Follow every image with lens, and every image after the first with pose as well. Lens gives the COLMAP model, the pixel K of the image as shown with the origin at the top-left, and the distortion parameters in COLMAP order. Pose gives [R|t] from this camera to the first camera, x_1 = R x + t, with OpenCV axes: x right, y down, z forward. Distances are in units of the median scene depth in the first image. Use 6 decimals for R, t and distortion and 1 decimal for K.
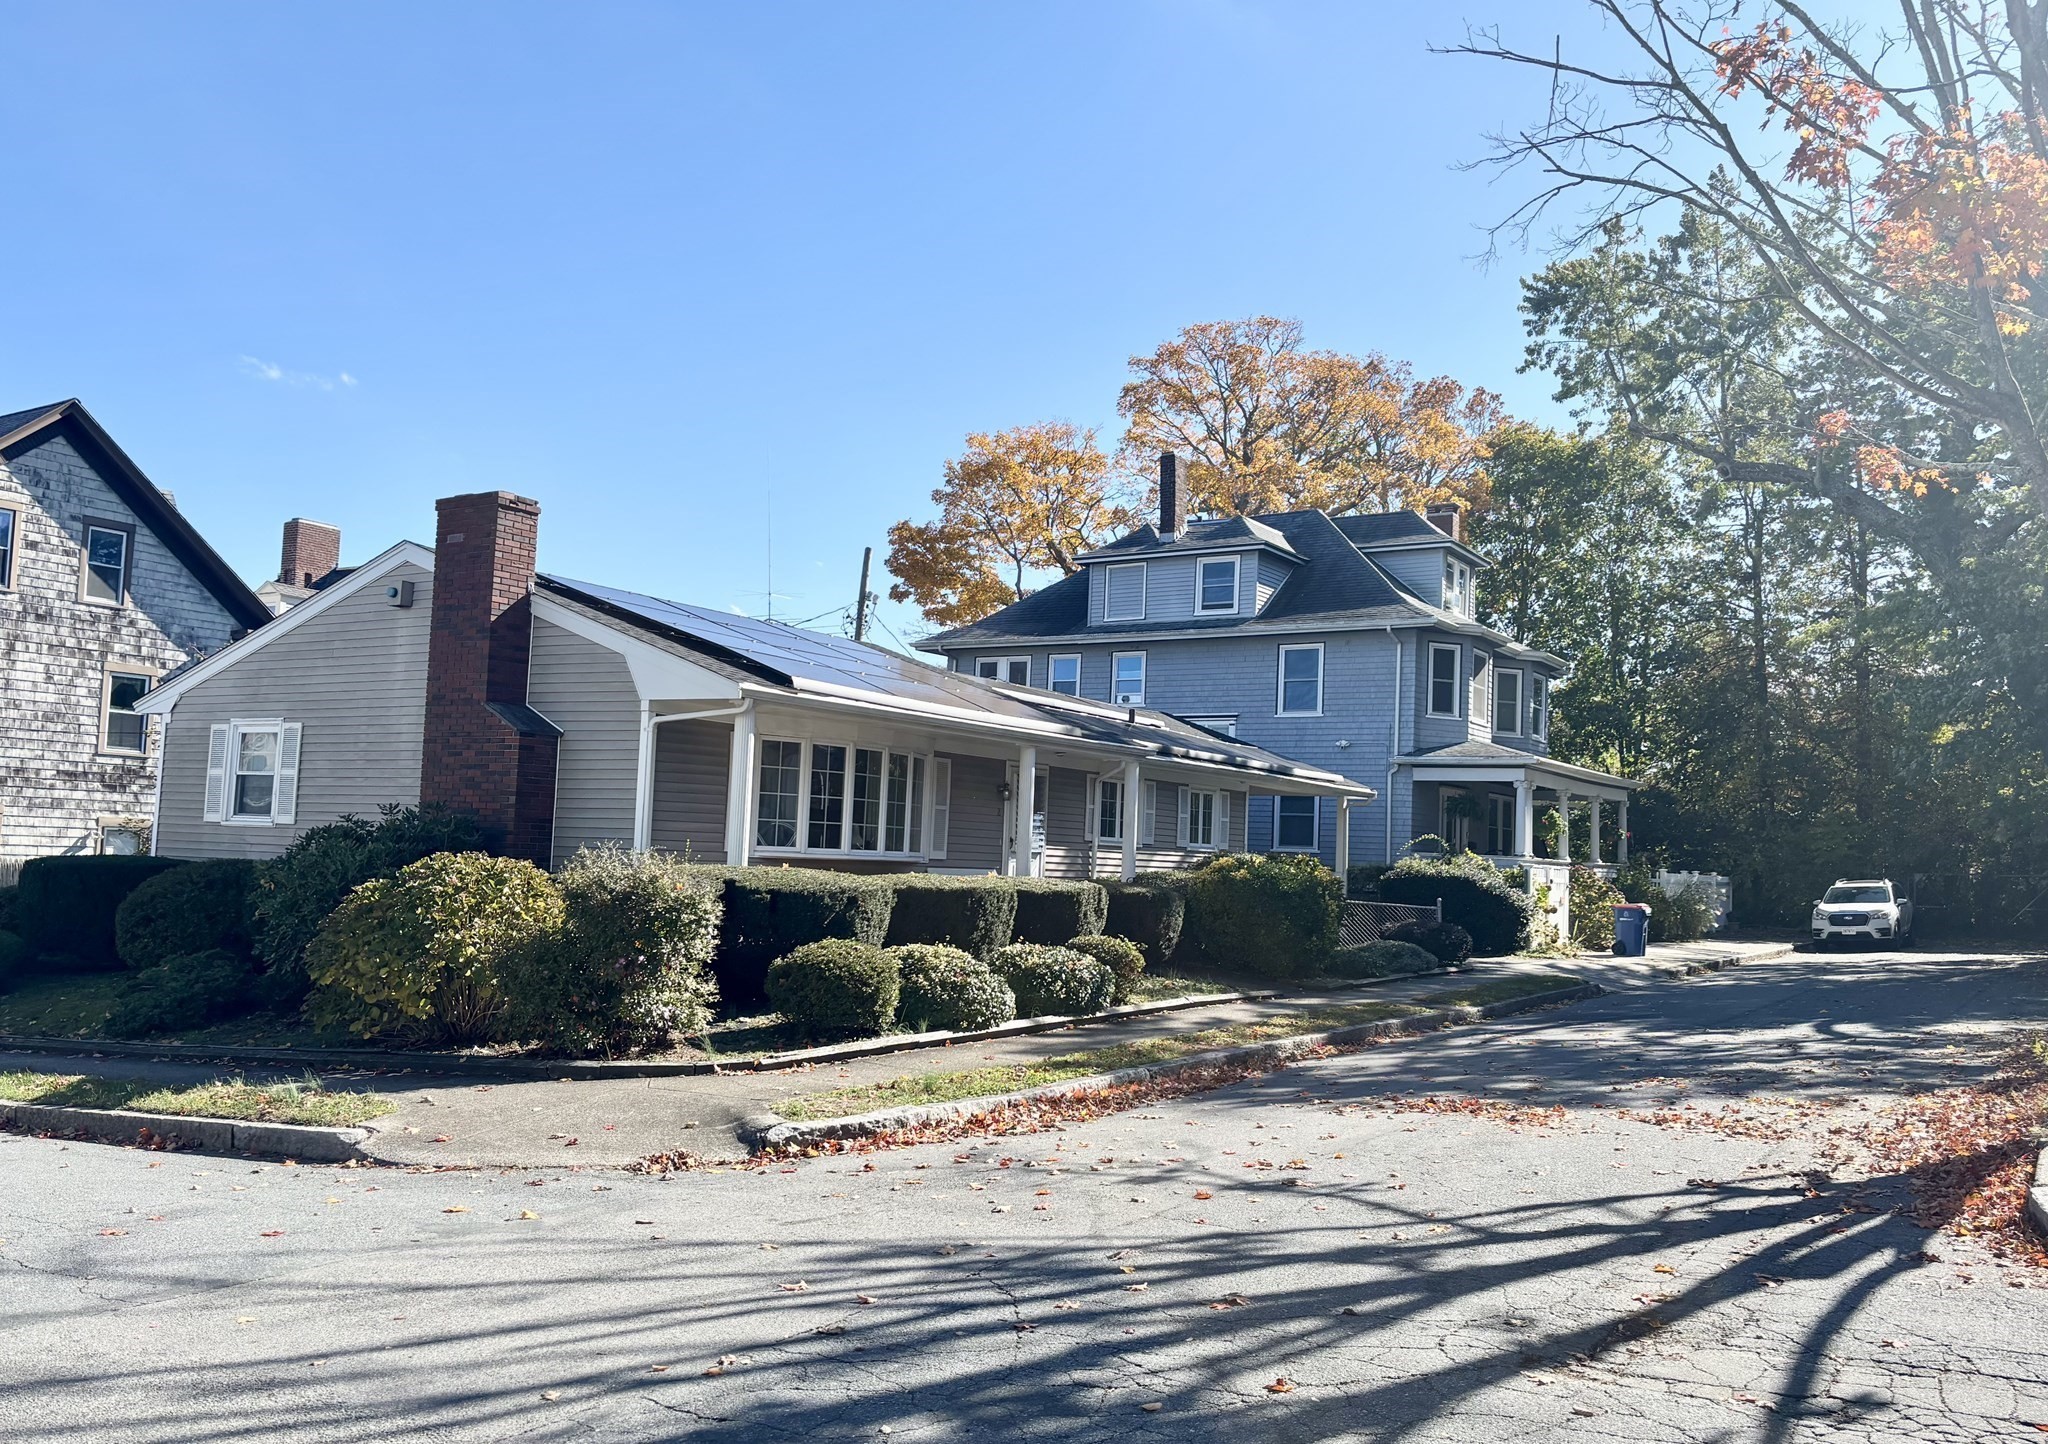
lens RADIAL K [[1637.2, 0, 1024.2], [0, 1637.2, 710.3], [0, 0, 1]] dist [0.007122, -0.014414]
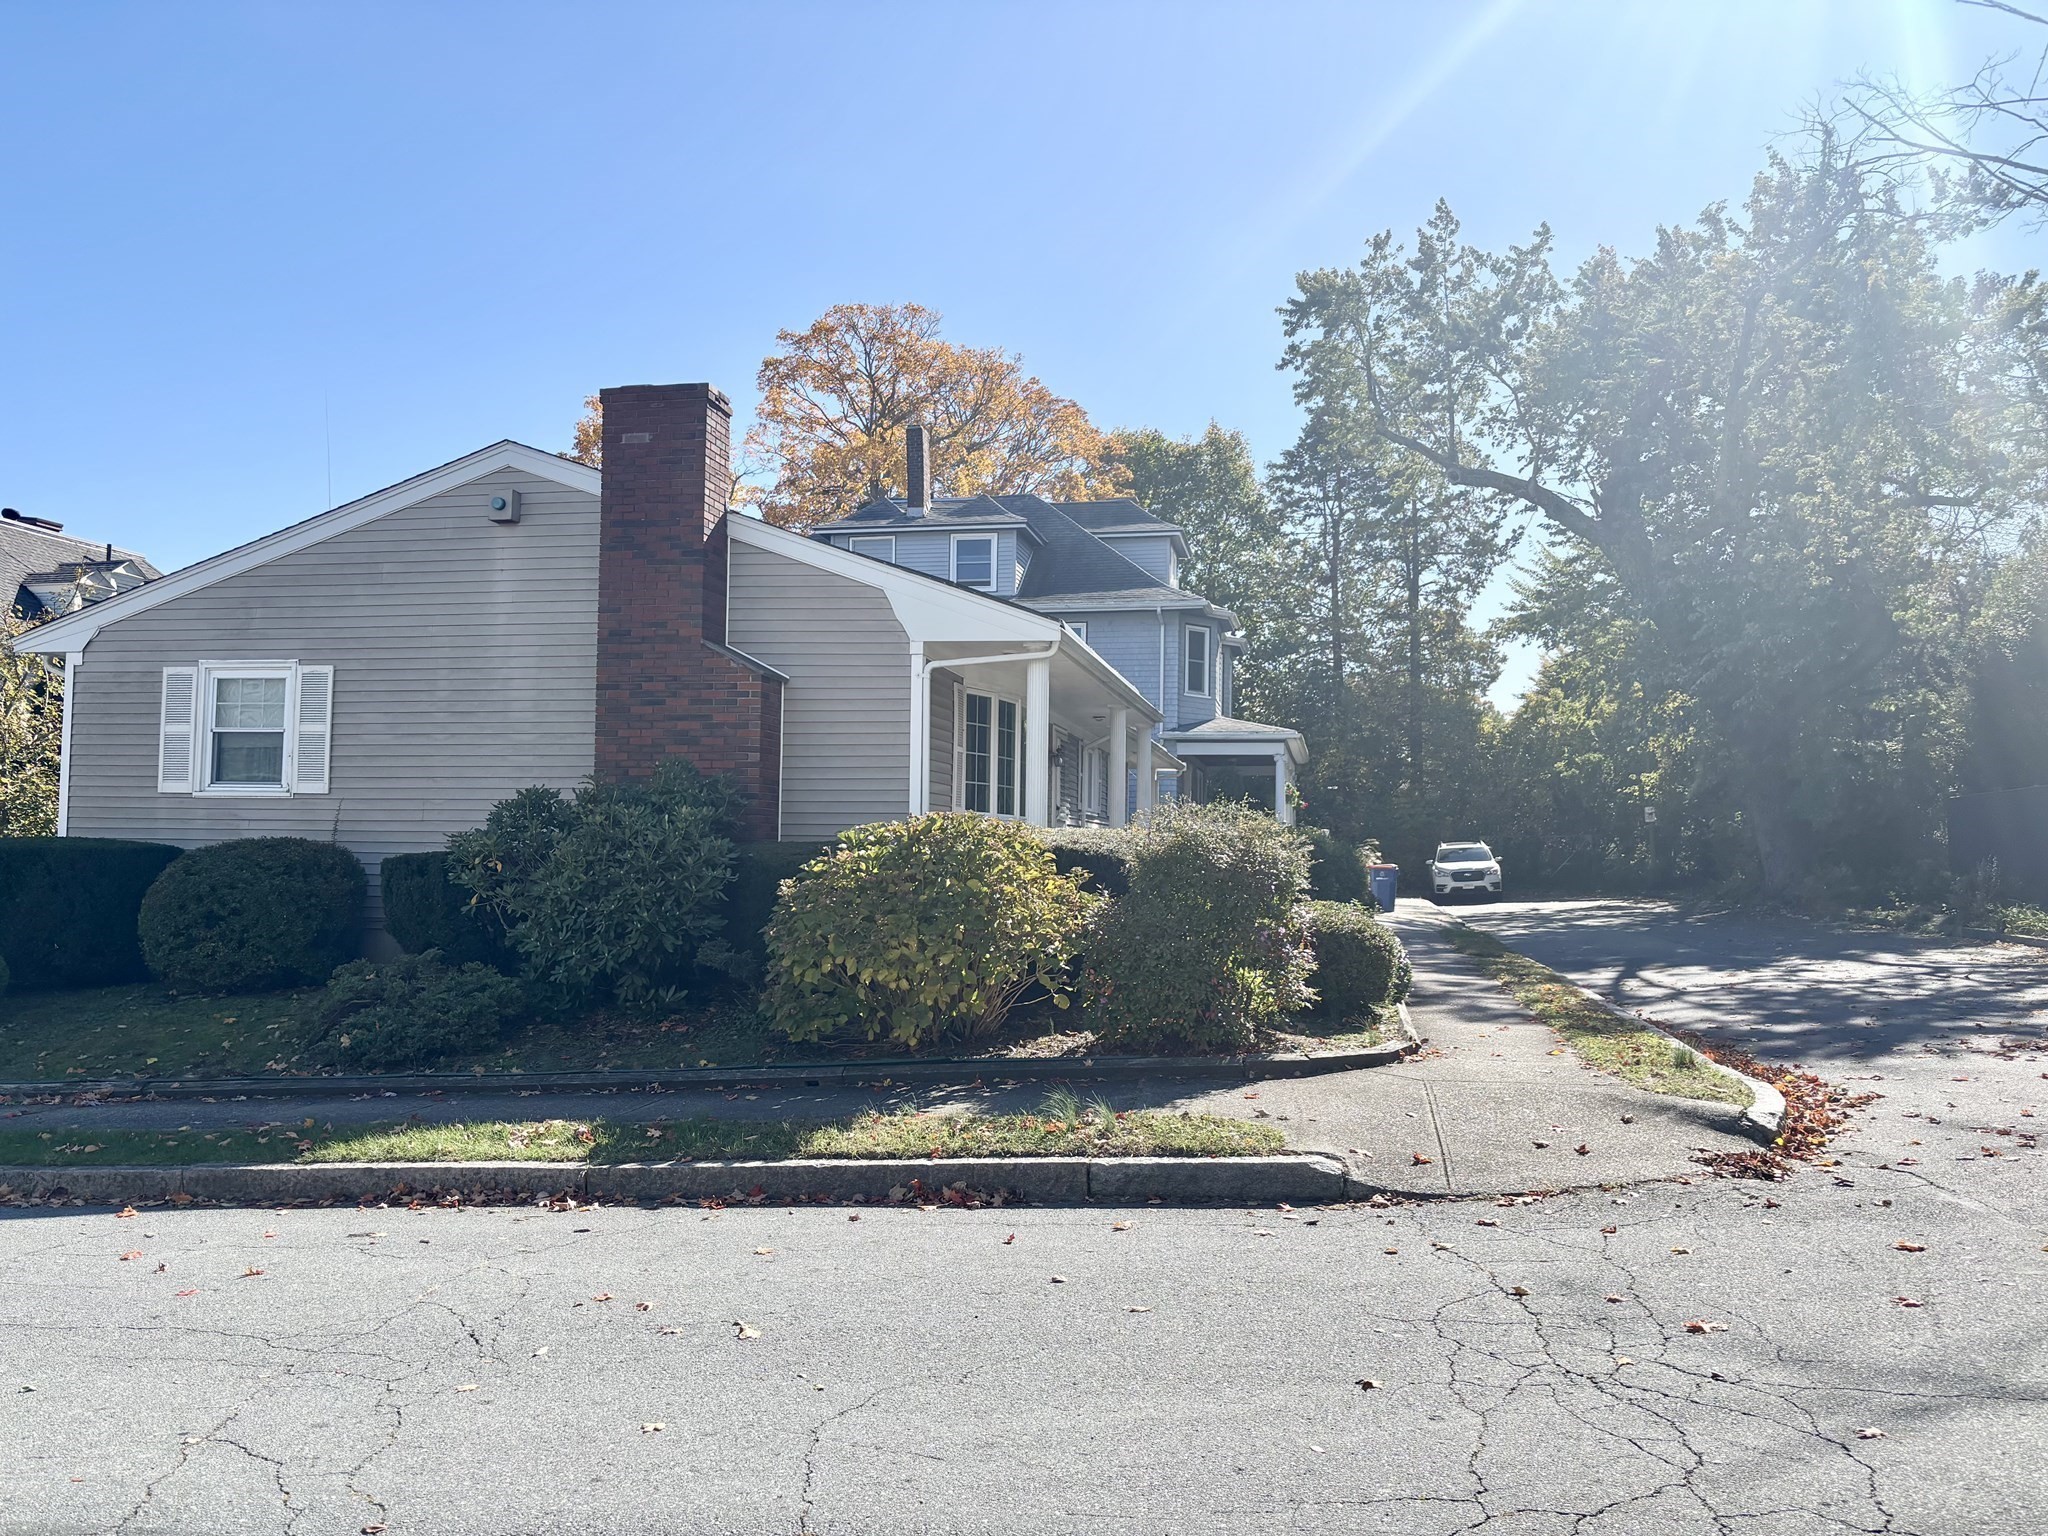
lens RADIAL K [[1554.9, 0, 1025.7], [0, 1554.9, 779.4], [0, 0, 1]] dist [0.012825, -0.014632]
pose [[0.936888, -0.005082, 0.349593, -0.382622], [-0.012712, 0.998738, 0.048586, 0.021218], [-0.349399, -0.049964, 0.935641, 0.173466]]
